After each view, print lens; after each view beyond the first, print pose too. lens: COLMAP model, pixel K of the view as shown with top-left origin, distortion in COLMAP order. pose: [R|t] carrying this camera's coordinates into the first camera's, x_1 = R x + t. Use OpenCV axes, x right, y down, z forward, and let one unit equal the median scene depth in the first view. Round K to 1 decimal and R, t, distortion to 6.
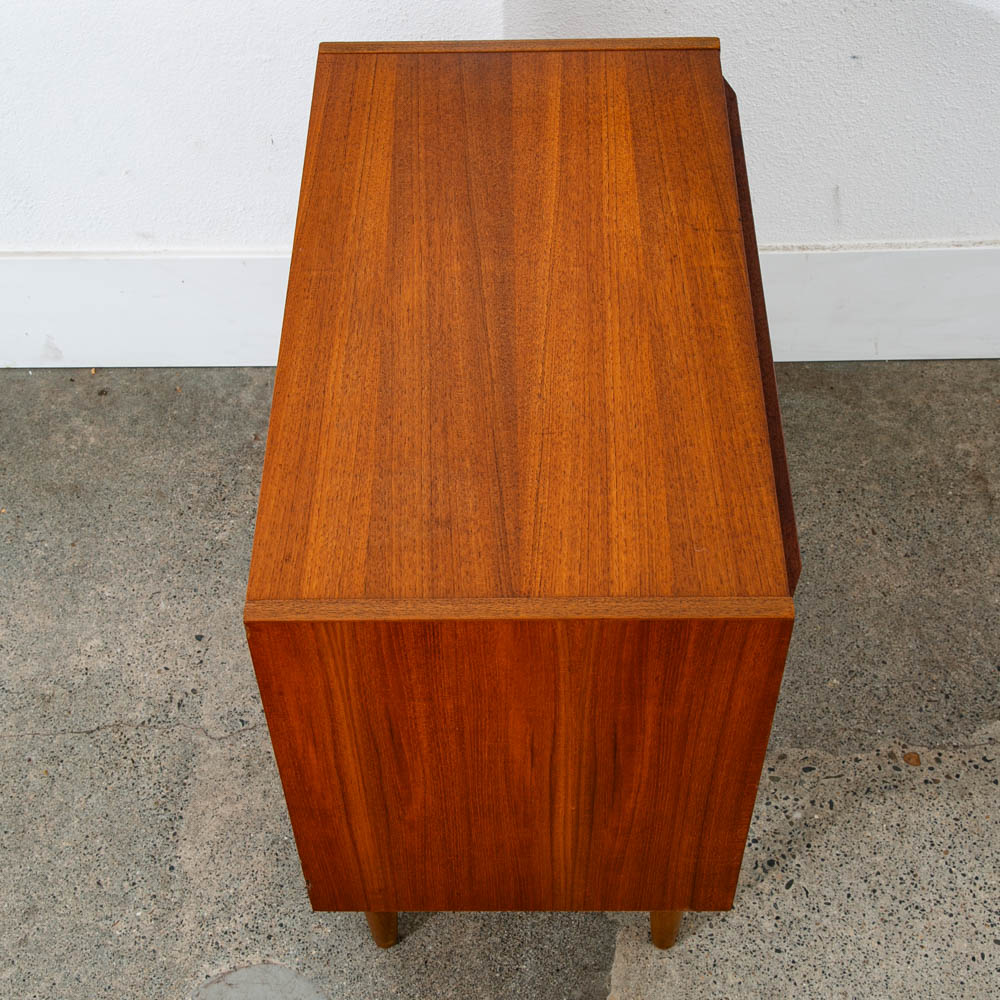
lens RADIAL K [[1588.3, 0, 499.9], [0, 1588.3, 522.3], [0, 0, 1]] dist [0.029729, 0.000000]
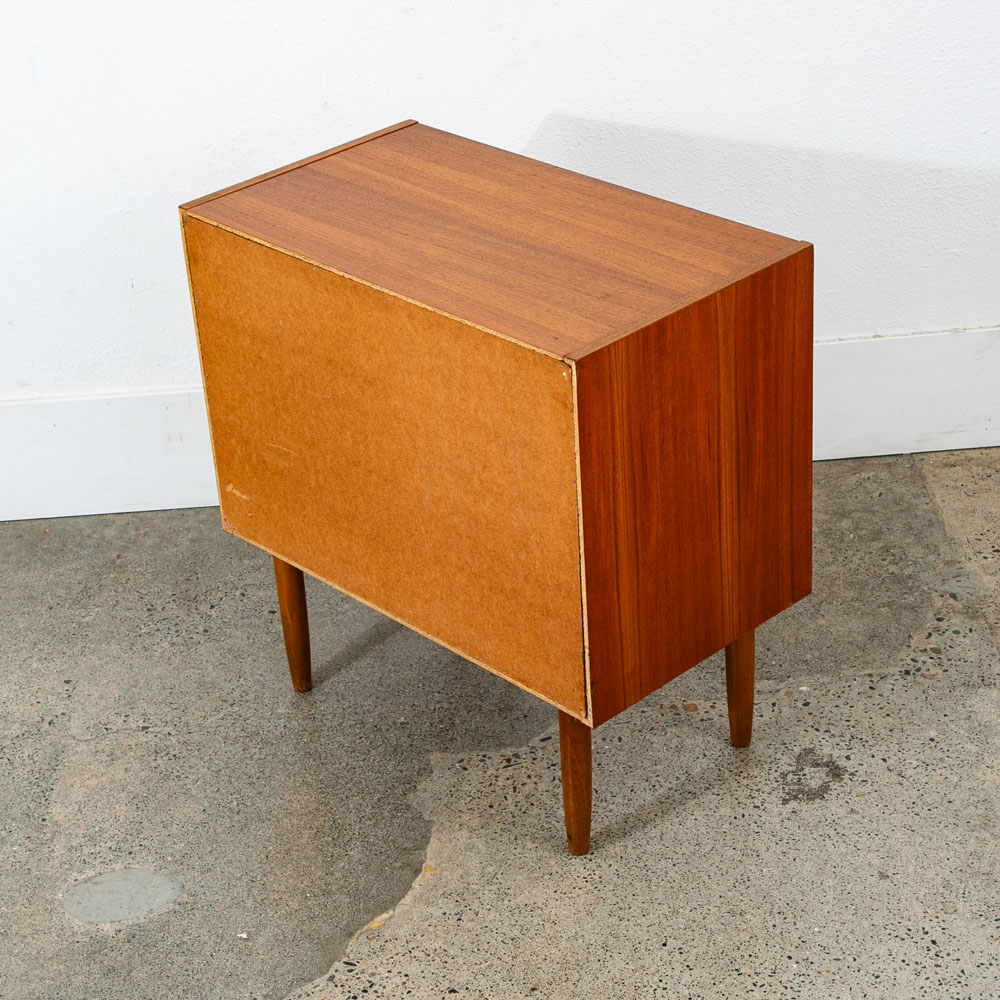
lens RADIAL K [[2247.6, 0, 491.0], [0, 2247.6, 461.2], [0, 0, 1]] dist [0.113984, 0.000000]
pose [[0.998030, -0.056842, 0.026563, 0.081890], [0.062688, 0.920987, -0.384517, 0.604974], [-0.002607, 0.385425, 0.922736, -0.575182]]
